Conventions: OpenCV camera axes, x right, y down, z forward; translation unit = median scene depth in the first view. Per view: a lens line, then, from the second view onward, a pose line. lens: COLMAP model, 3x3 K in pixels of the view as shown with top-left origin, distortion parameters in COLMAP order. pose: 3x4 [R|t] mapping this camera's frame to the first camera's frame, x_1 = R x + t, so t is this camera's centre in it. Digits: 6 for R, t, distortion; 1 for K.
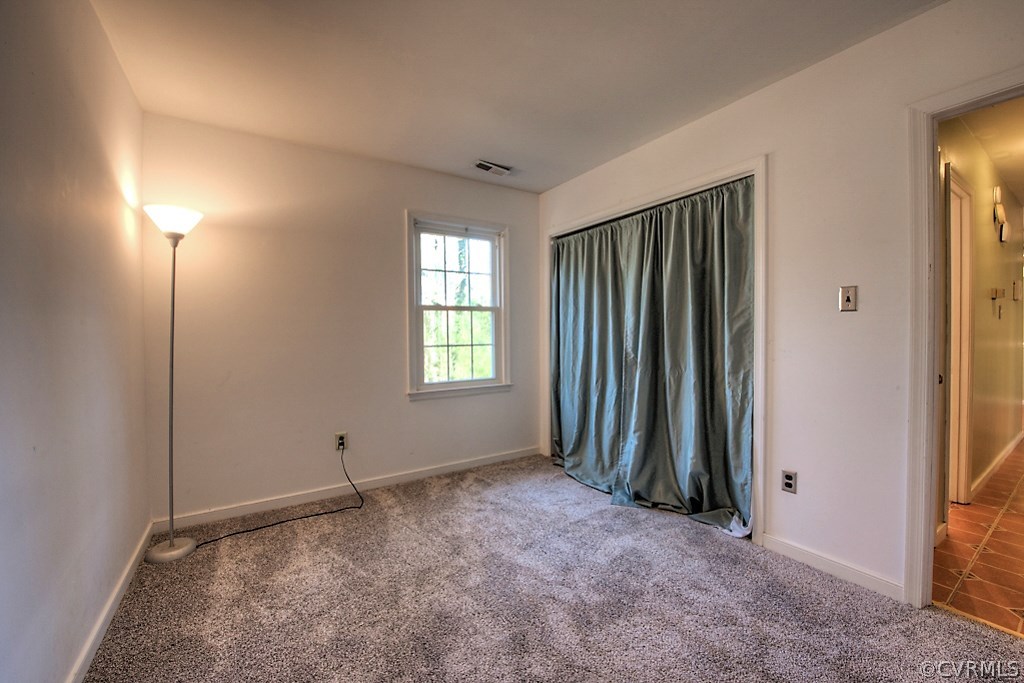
lens RADIAL K [[415.1, 0, 512.5], [0, 415.1, 339.2], [0, 0, 1]] dist [-0.014013, -0.001966]
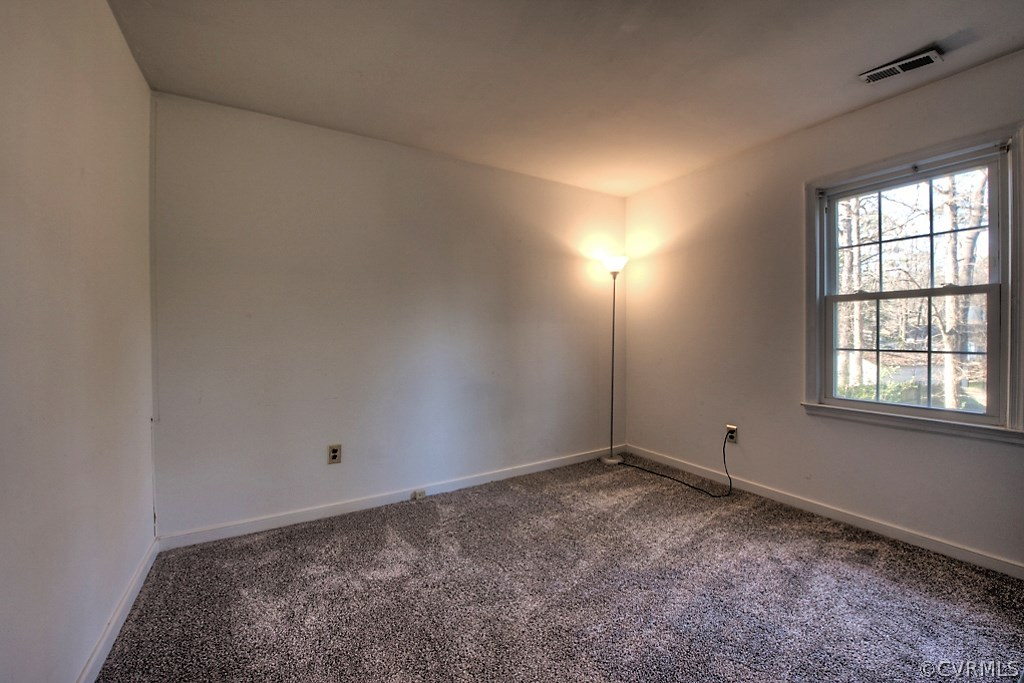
lens RADIAL K [[415.1, 0, 510.9], [0, 415.1, 338.1], [0, 0, 1]] dist [-0.014013, -0.001966]
pose [[-0.055359, 0.022968, -0.998202, 0.767619], [-0.011148, 0.999659, 0.023620, -0.018301], [0.998404, 0.012435, -0.055084, 0.584633]]
